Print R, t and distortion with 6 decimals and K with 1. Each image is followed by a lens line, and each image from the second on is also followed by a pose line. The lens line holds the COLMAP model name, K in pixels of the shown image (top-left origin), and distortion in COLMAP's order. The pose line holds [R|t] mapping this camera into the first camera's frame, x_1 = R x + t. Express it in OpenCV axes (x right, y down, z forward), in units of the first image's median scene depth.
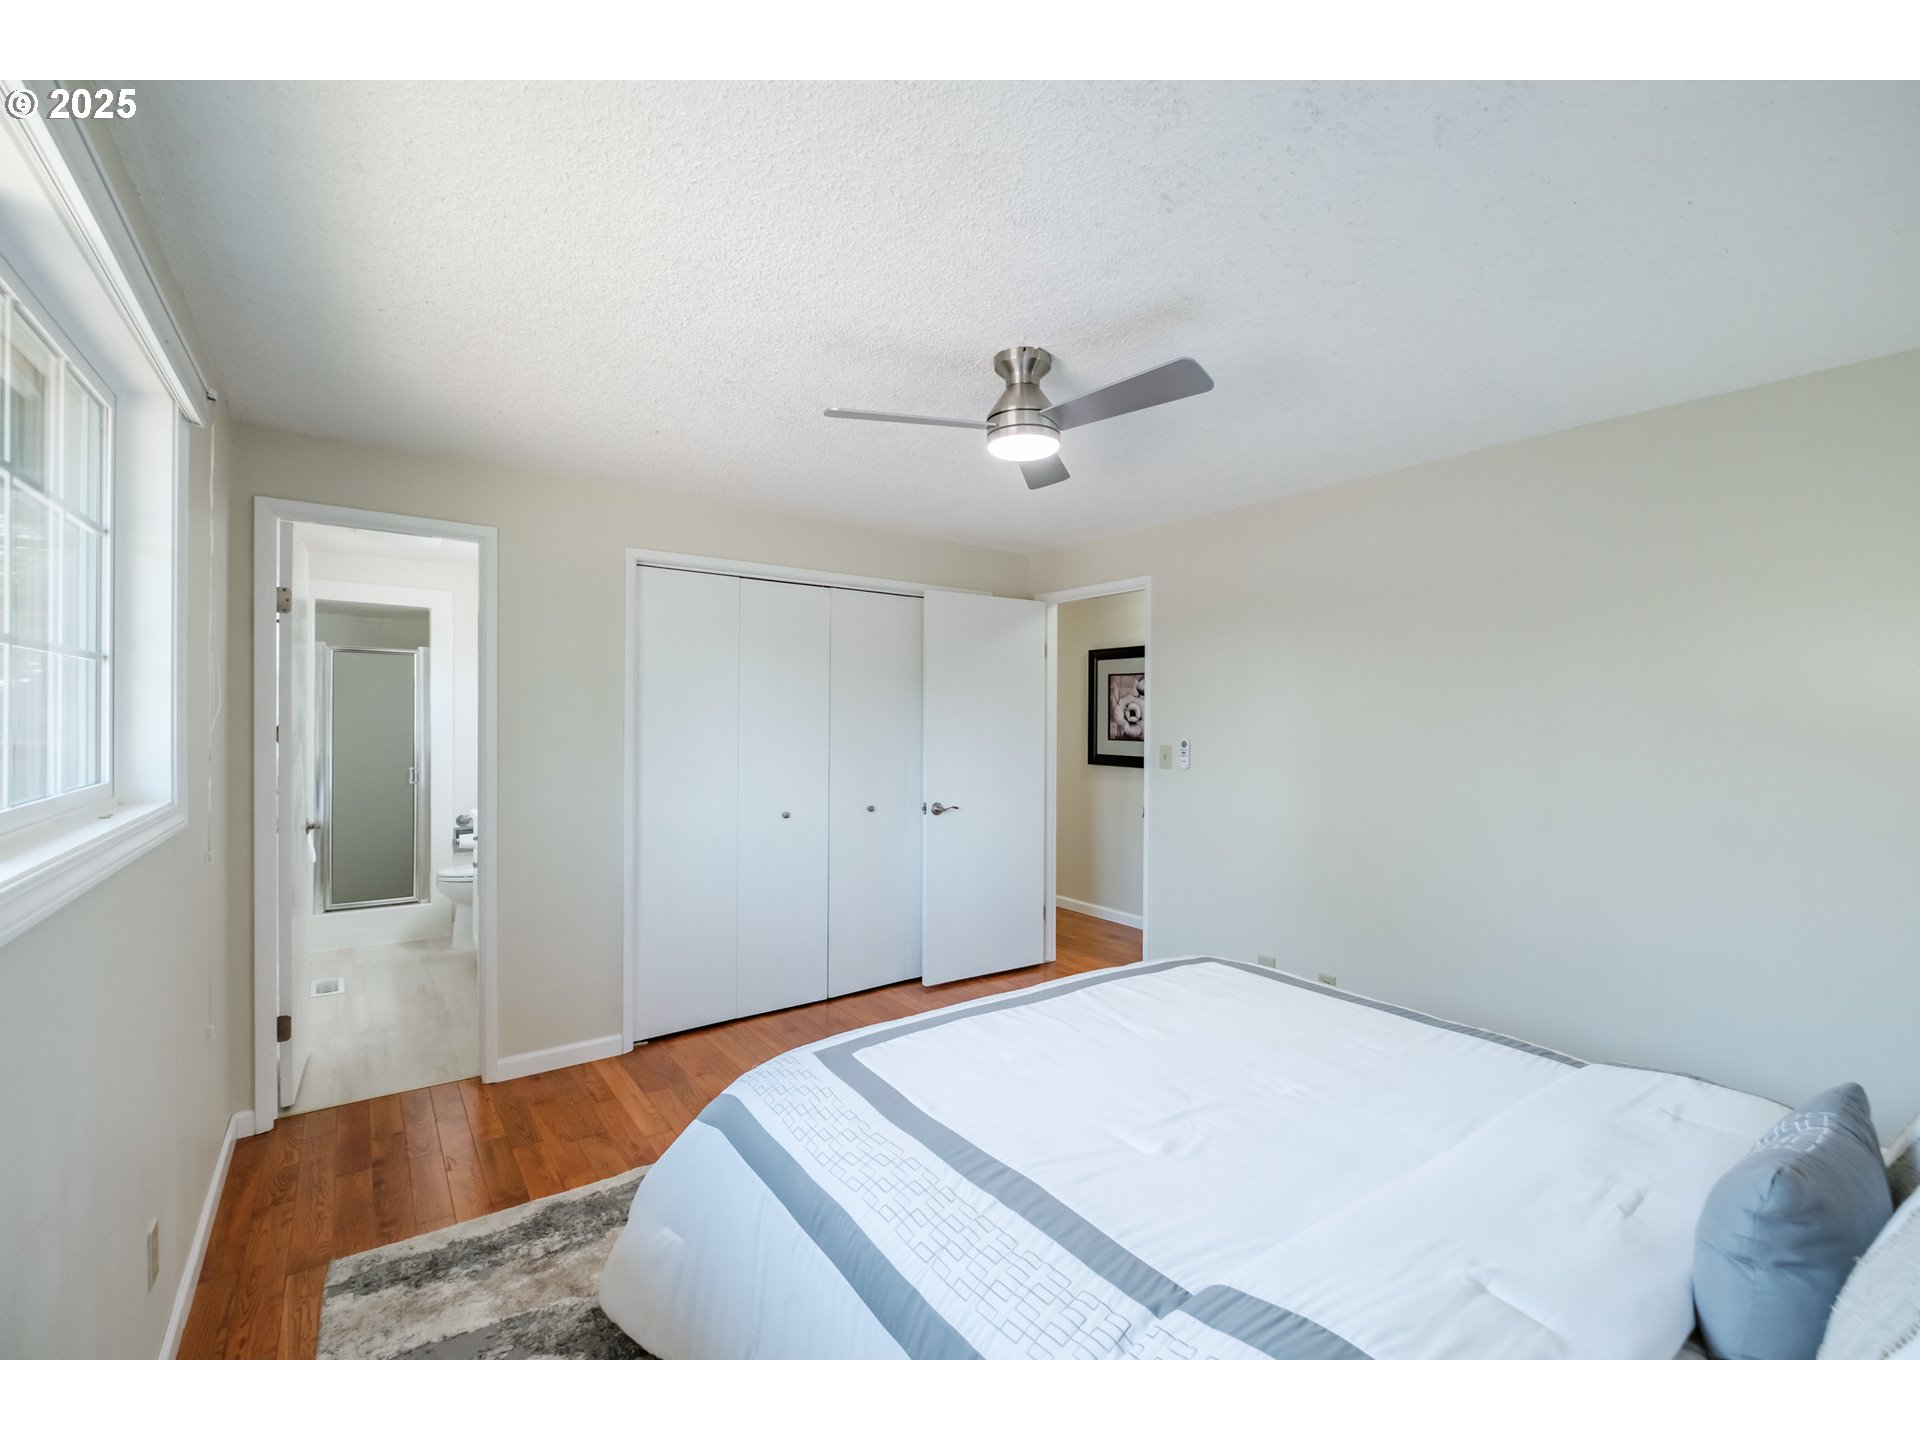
lens RADIAL K [[815.4, 0, 979.6], [0, 815.4, 723.5], [0, 0, 1]] dist [0.000567, 0.000121]
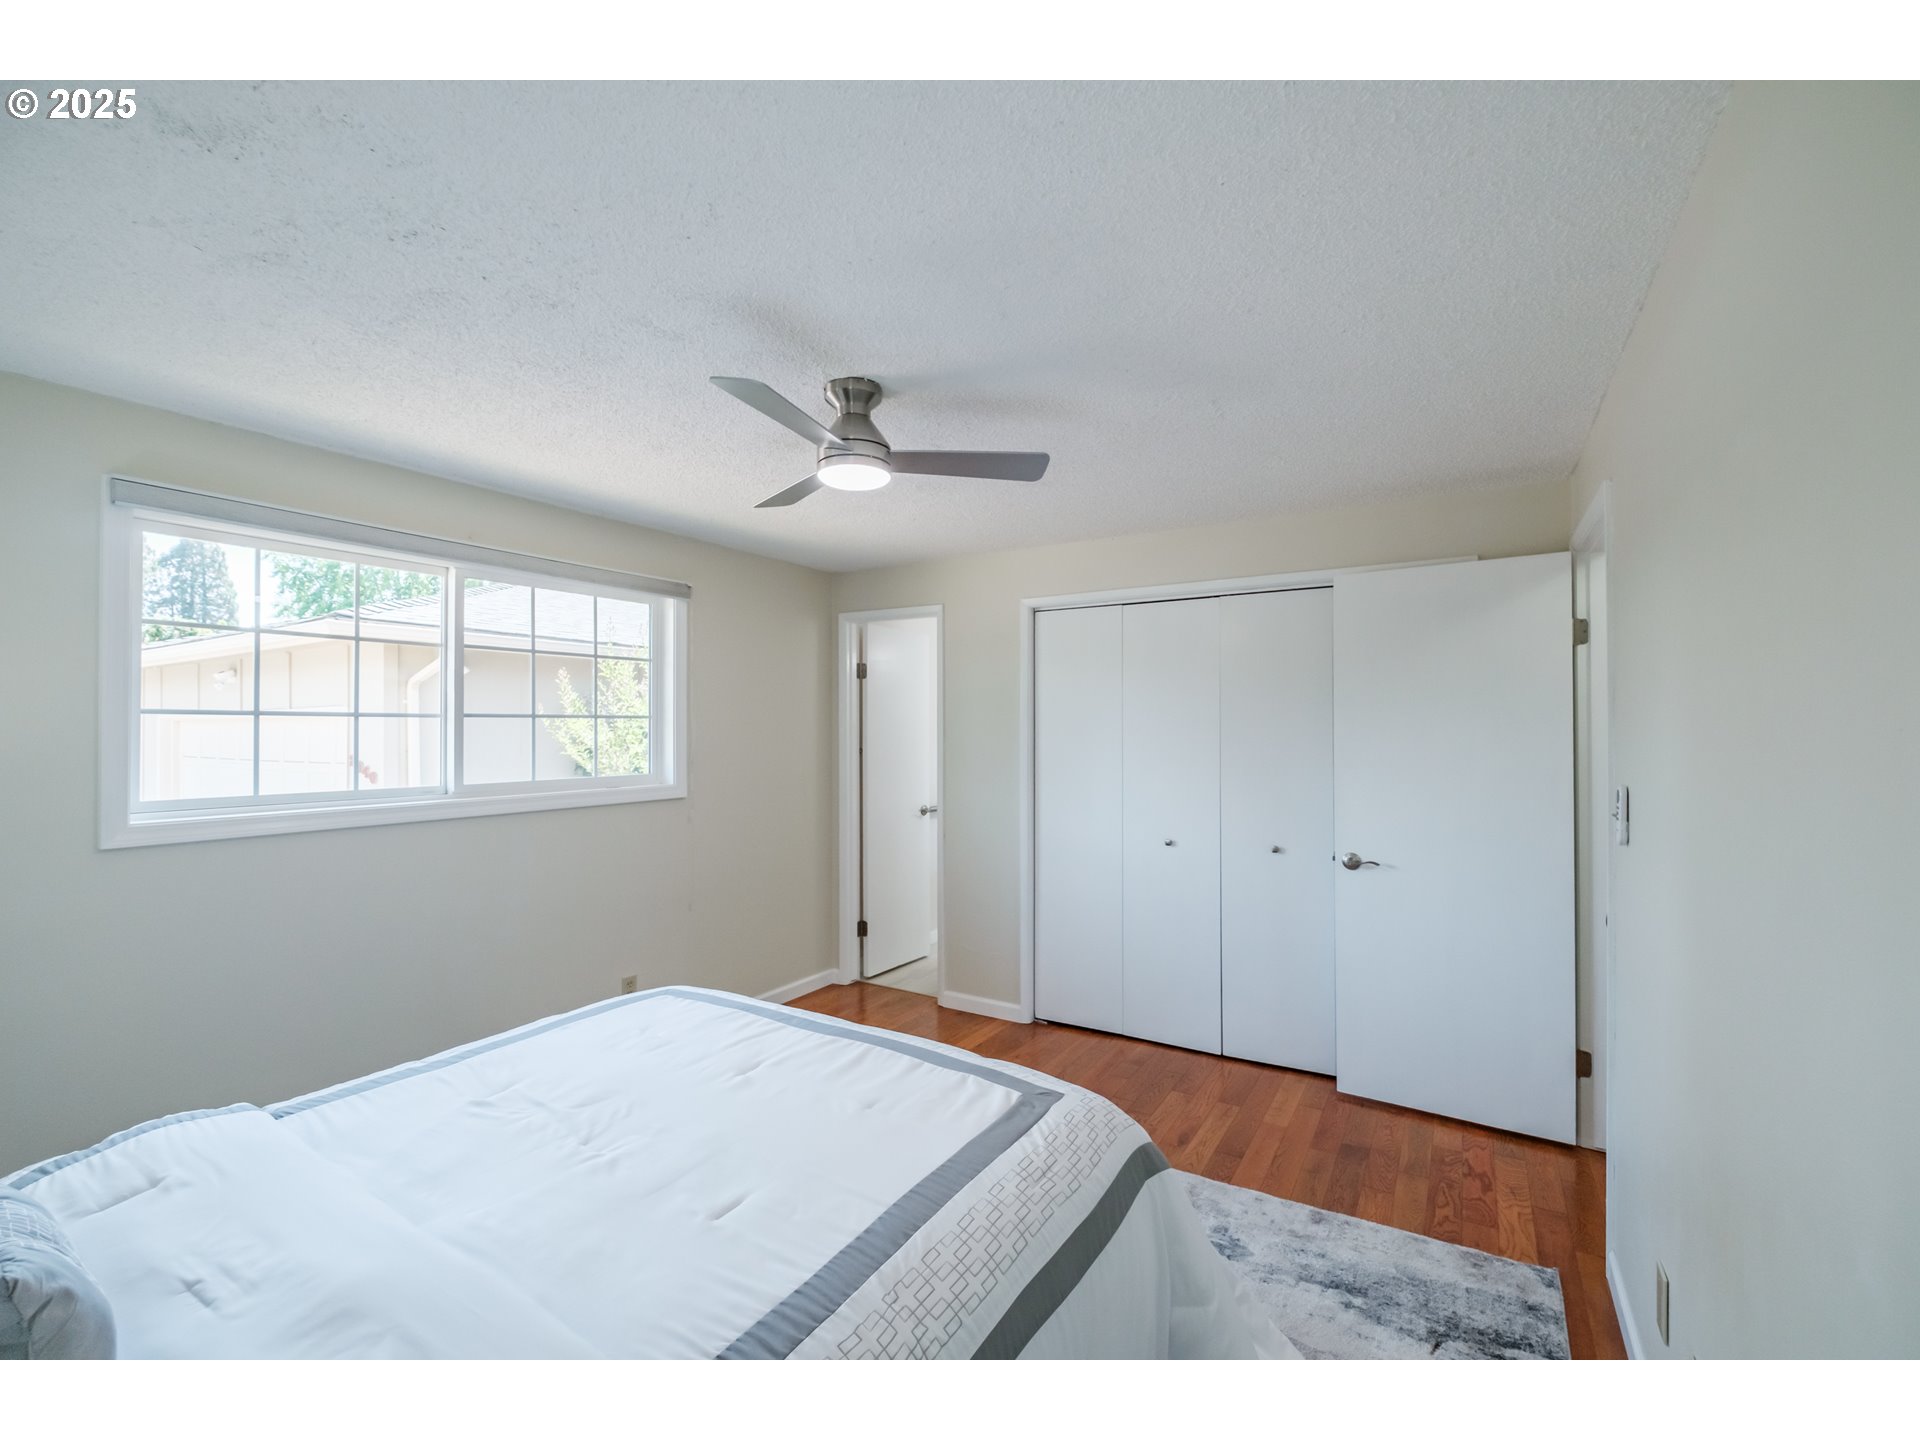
lens RADIAL K [[824.2, 0, 970.5], [0, 824.2, 712.7], [0, 0, 1]] dist [-0.000861, 0.000084]
pose [[0.368732, -0.025043, -0.929198, 0.695590], [-0.000142, 0.999635, -0.026998, -0.016275], [0.929536, 0.010087, 0.368594, 0.505644]]
